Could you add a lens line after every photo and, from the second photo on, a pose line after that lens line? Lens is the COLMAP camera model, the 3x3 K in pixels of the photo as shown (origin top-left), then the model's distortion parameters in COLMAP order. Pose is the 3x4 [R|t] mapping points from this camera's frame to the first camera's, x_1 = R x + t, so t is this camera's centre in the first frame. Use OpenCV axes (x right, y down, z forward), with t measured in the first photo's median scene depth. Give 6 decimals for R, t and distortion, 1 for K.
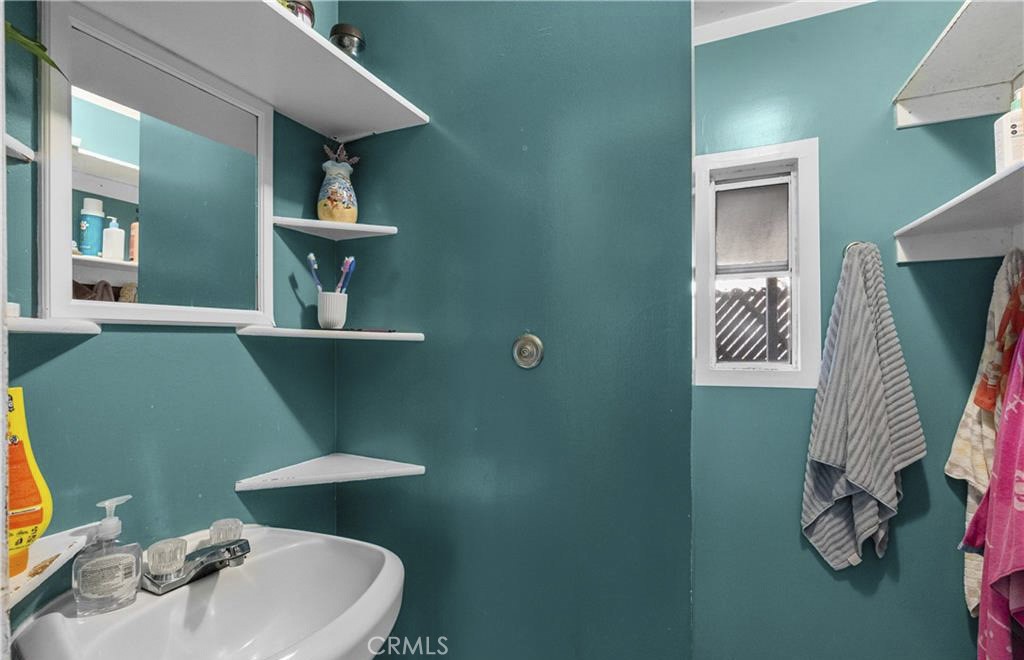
lens RADIAL K [[470.3, 0, 509.8], [0, 470.3, 331.6], [0, 0, 1]] dist [-0.005931, 0.002521]
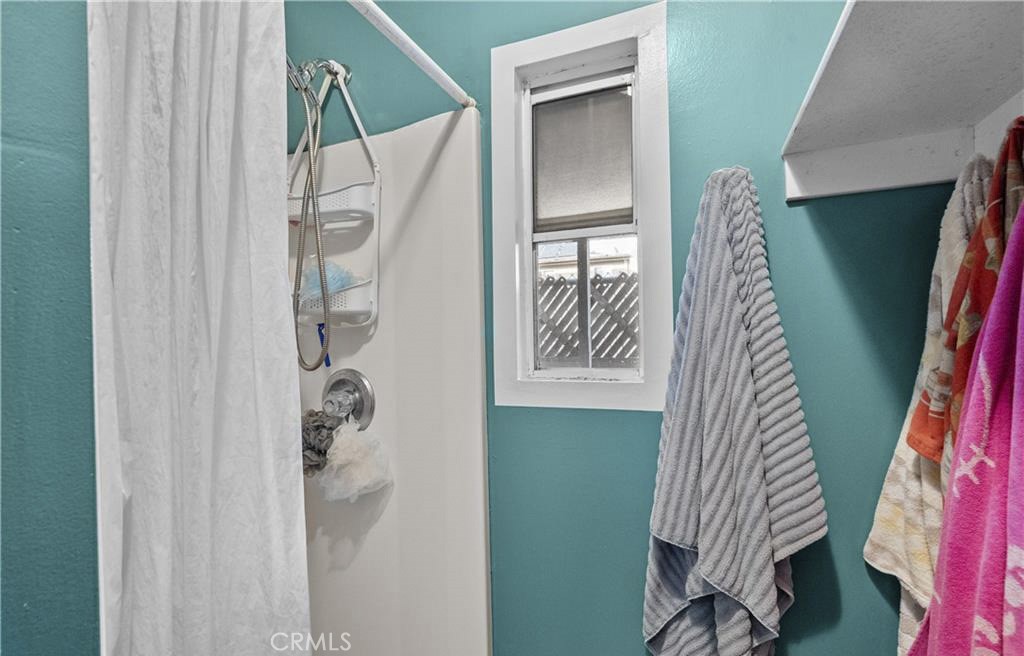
lens RADIAL K [[470.3, 0, 512.5], [0, 470.3, 331.0], [0, 0, 1]] dist [-0.005931, 0.002521]
pose [[0.999613, -0.012232, 0.024993, 0.486582], [0.012090, 0.999910, 0.005823, 0.011544], [-0.025062, -0.005519, 0.999671, 0.436334]]
